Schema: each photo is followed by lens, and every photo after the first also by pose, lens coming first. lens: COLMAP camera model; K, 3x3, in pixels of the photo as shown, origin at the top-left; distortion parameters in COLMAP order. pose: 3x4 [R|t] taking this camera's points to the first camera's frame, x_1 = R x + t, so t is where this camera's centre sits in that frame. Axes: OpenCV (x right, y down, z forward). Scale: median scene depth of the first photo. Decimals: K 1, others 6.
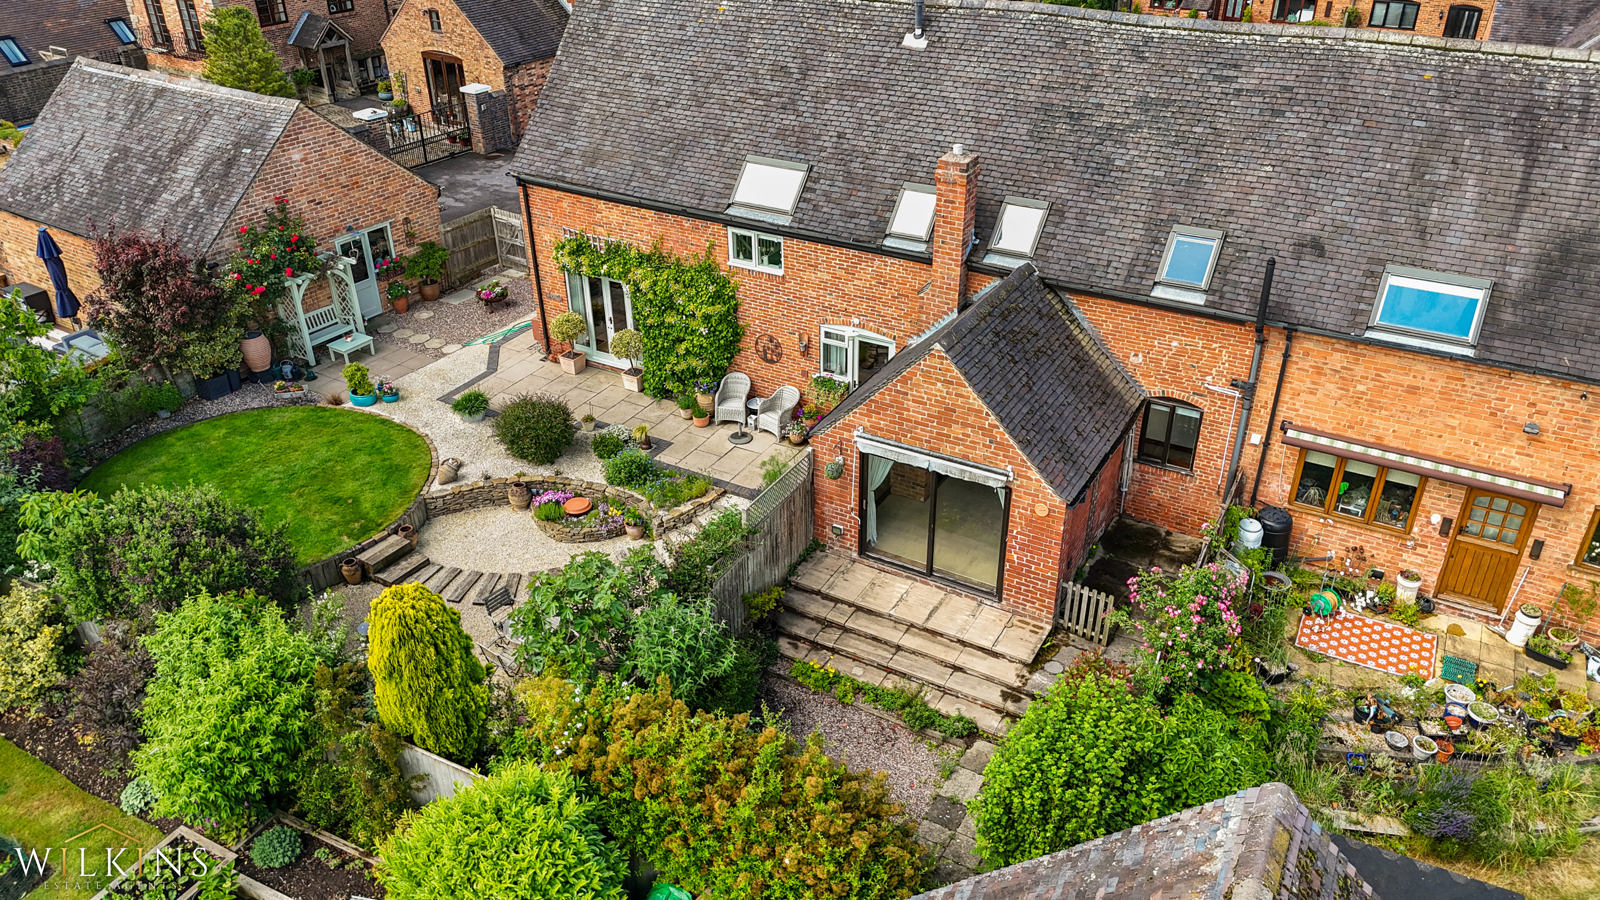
lens RADIAL K [[1172.6, 0, 802.6], [0, 1172.6, 446.0], [0, 0, 1]] dist [0.092827, -0.104181]
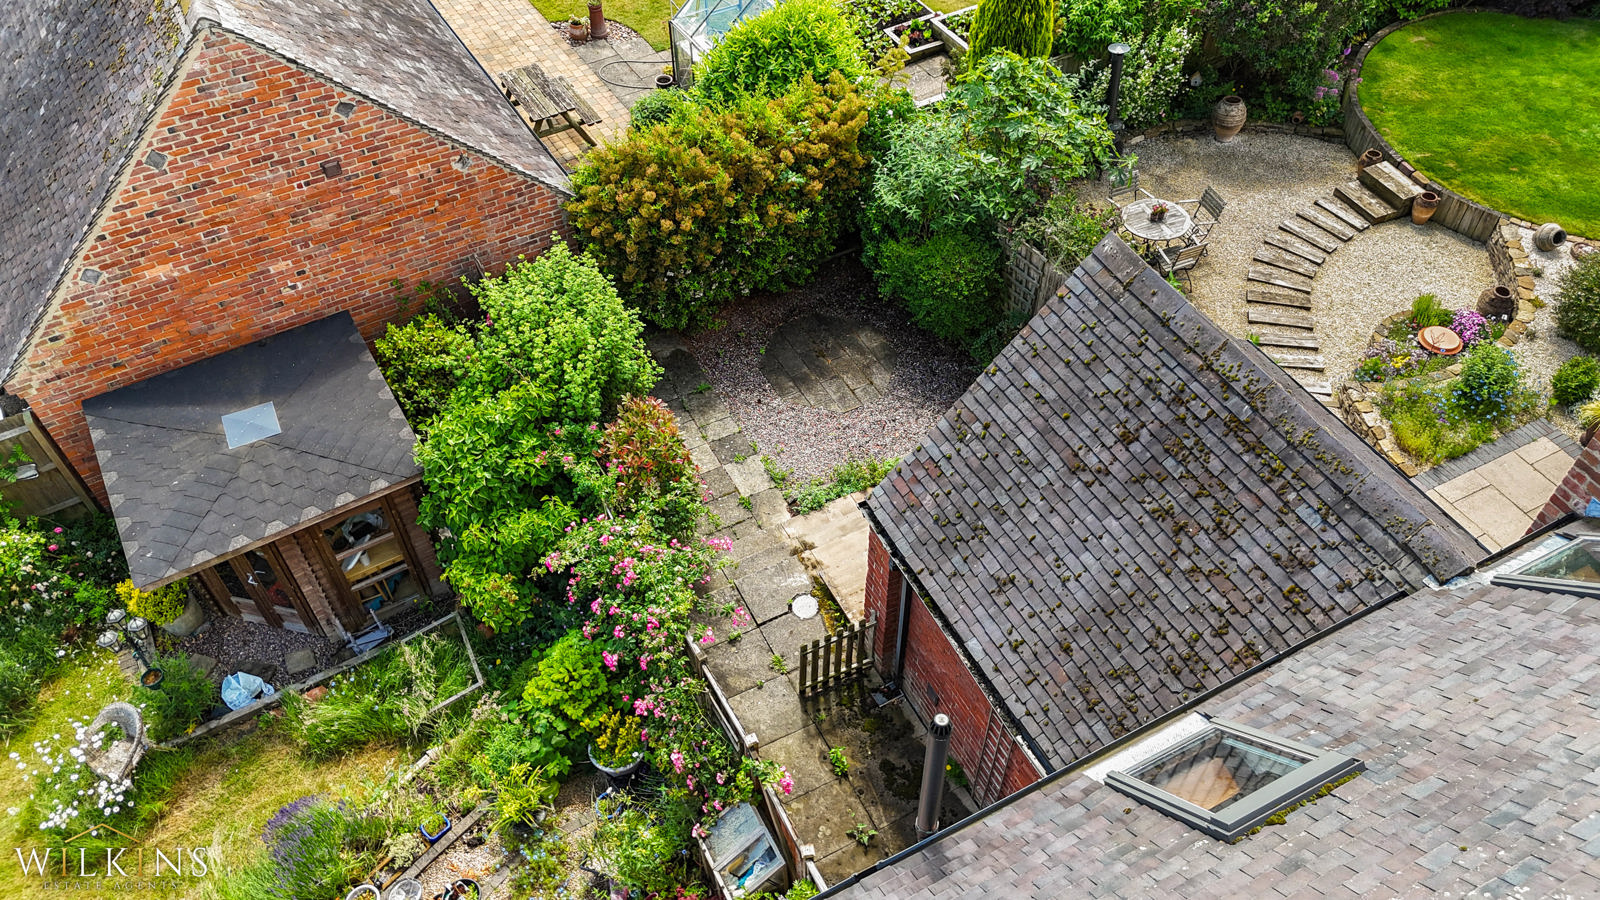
lens RADIAL K [[1172.6, 0, 802.6], [0, 1172.6, 446.0], [0, 0, 1]] dist [0.092827, -0.104181]
pose [[-0.543973, 0.632516, -0.551378, 0.481920], [-0.417052, 0.366392, 0.831759, -0.387503], [0.728122, 0.682408, 0.064485, 0.785006]]
